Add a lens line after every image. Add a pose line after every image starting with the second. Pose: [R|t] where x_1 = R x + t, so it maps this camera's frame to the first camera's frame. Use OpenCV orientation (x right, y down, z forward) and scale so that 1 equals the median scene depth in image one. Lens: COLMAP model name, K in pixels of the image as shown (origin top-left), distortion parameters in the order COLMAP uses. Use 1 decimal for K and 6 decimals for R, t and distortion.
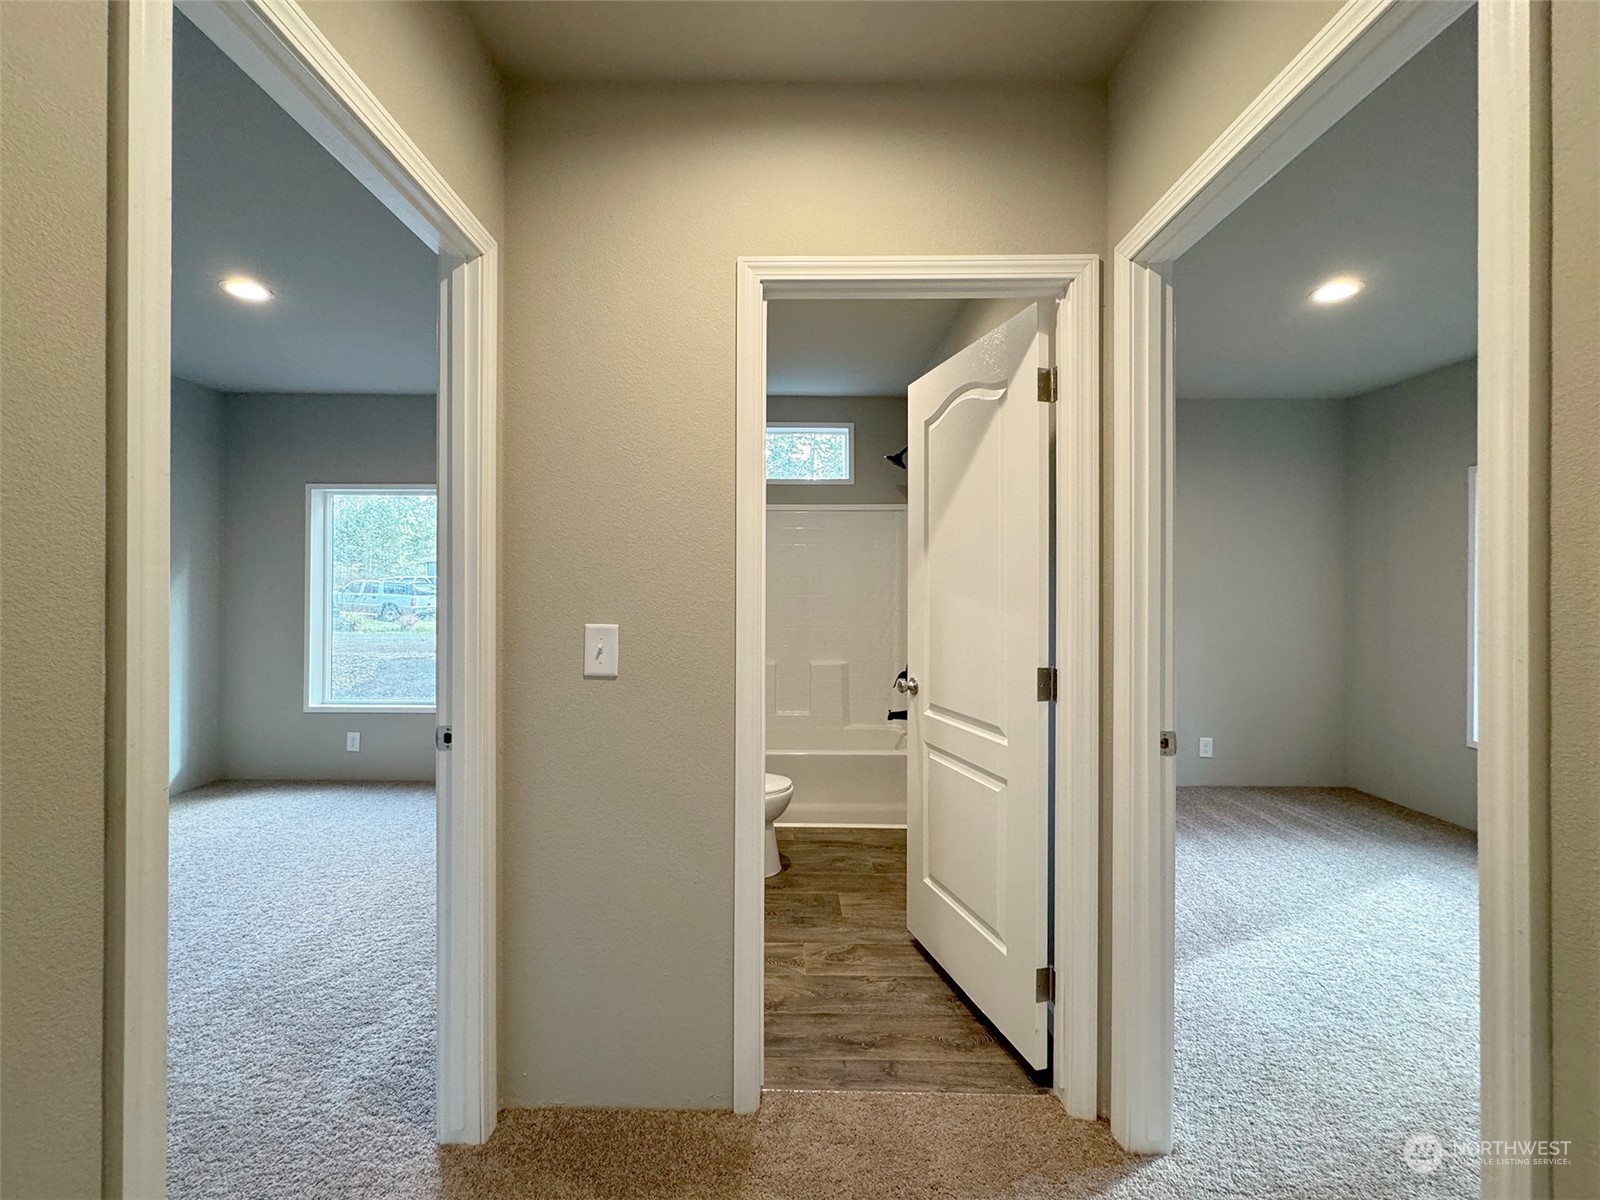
lens RADIAL K [[653.3, 0, 795.9], [0, 653.3, 591.2], [0, 0, 1]] dist [0.003038, 0.000405]
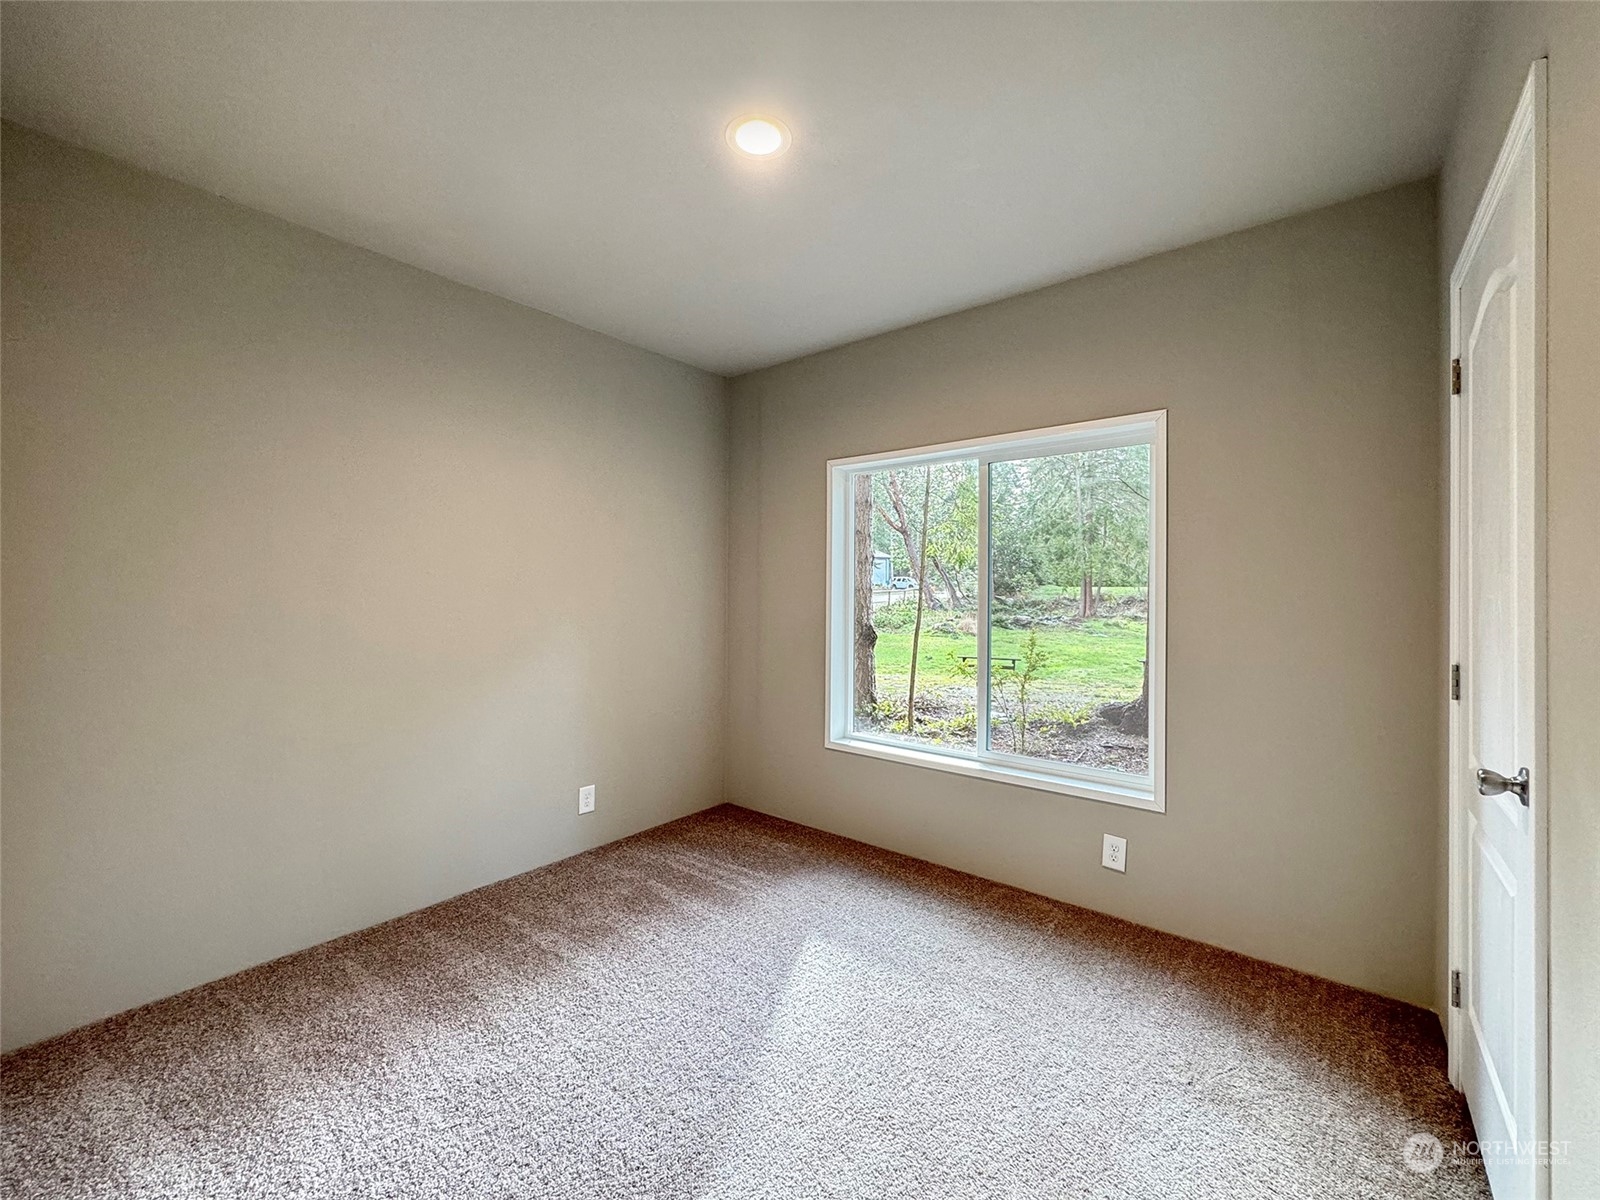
lens RADIAL K [[645.6, 0, 802.7], [0, 645.6, 595.5], [0, 0, 1]] dist [0.000361, 0.000233]
pose [[0.638756, -0.001217, 0.769409, 0.256213], [-0.003965, 0.999980, 0.004873, 0.005414], [-0.769399, -0.006163, 0.638738, 0.402087]]
